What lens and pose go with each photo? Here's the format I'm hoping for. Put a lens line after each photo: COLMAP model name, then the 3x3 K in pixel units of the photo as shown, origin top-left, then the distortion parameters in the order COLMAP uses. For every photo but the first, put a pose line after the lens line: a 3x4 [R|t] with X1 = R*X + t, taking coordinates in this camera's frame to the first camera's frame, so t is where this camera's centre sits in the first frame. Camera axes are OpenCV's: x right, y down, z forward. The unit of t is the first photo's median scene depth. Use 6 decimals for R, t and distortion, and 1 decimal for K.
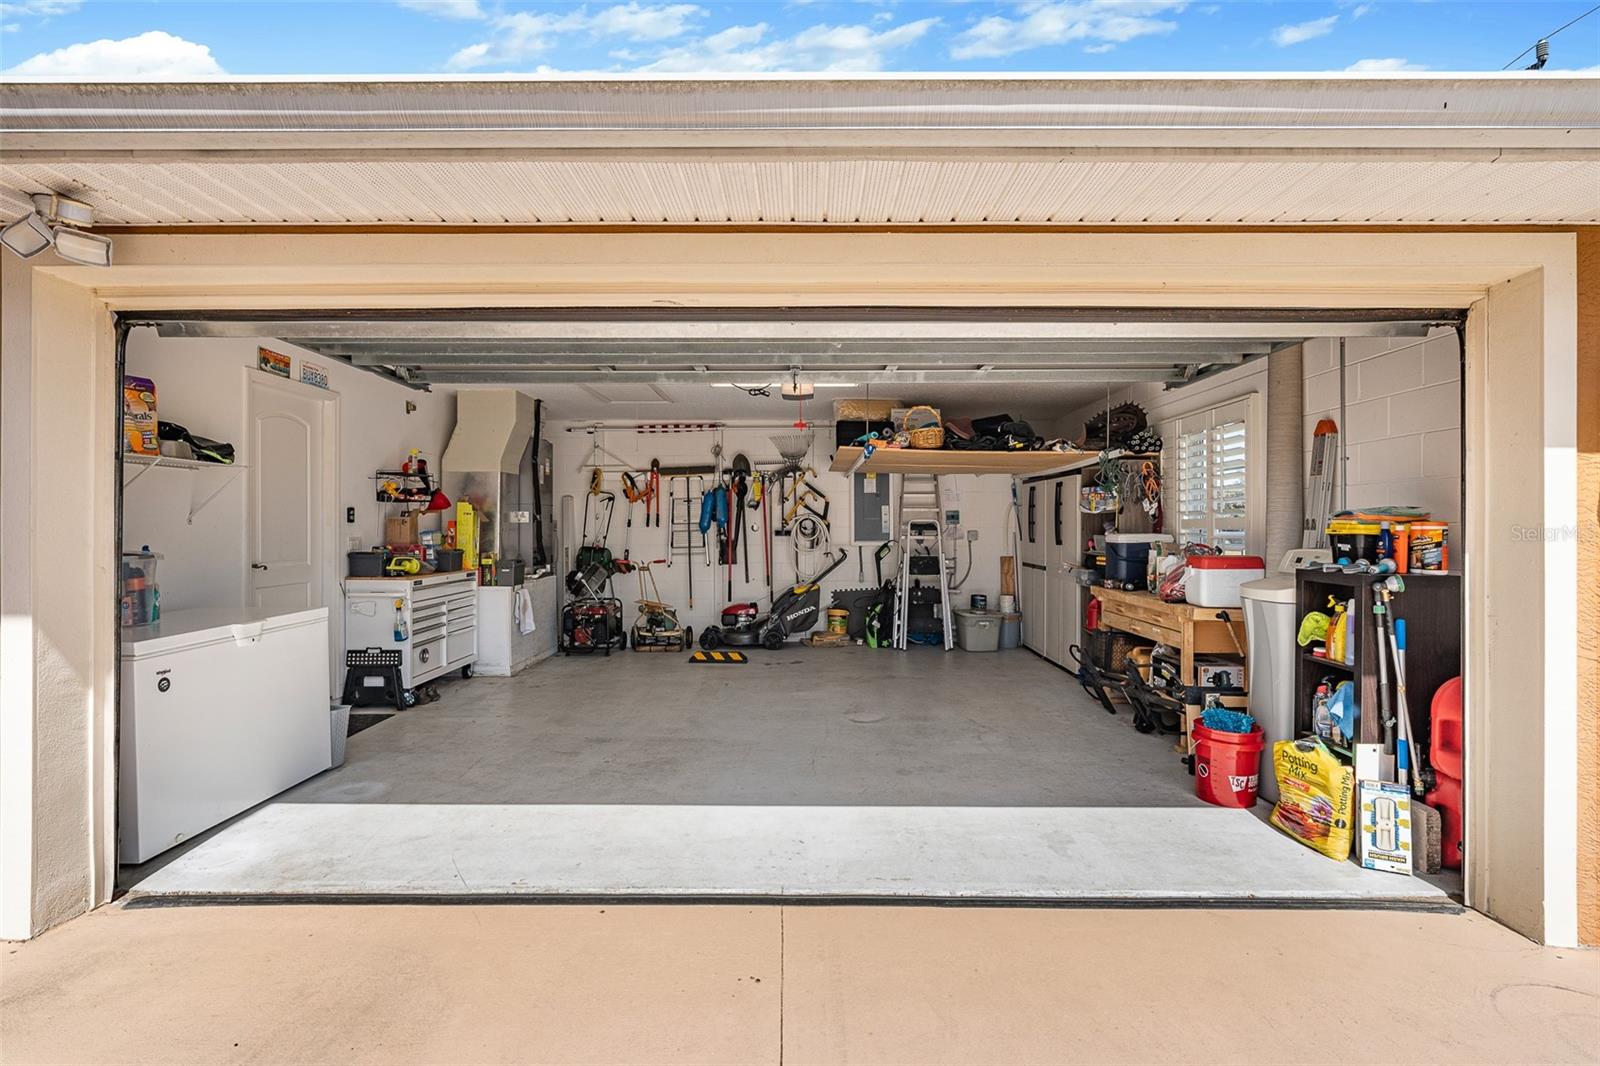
lens RADIAL K [[791.0, 0, 800.8], [0, 791.0, 530.3], [0, 0, 1]] dist [-0.001836, -0.000300]
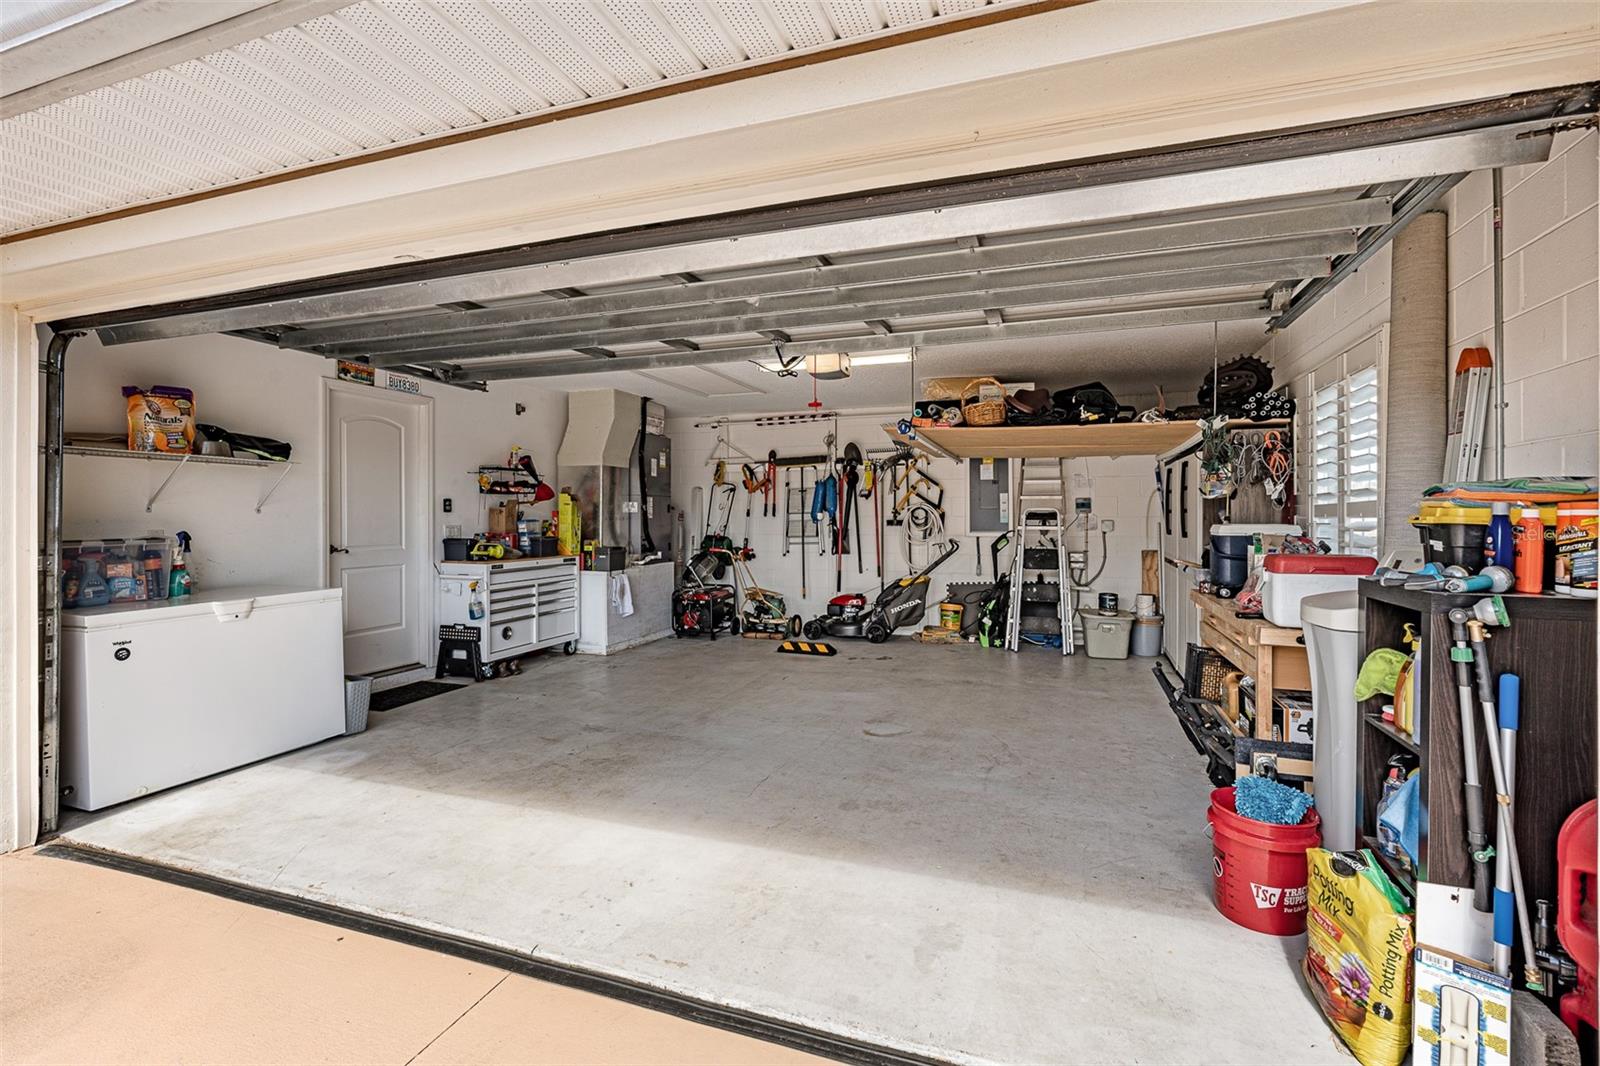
lens RADIAL K [[723.7, 0, 804.5], [0, 723.7, 521.2], [0, 0, 1]] dist [-0.001886, 0.000640]
pose [[0.943581, 0.001380, -0.331139, 0.252186], [-0.001273, 0.999999, 0.000539, 0.001835], [0.331140, -0.000087, 0.943582, 0.191412]]
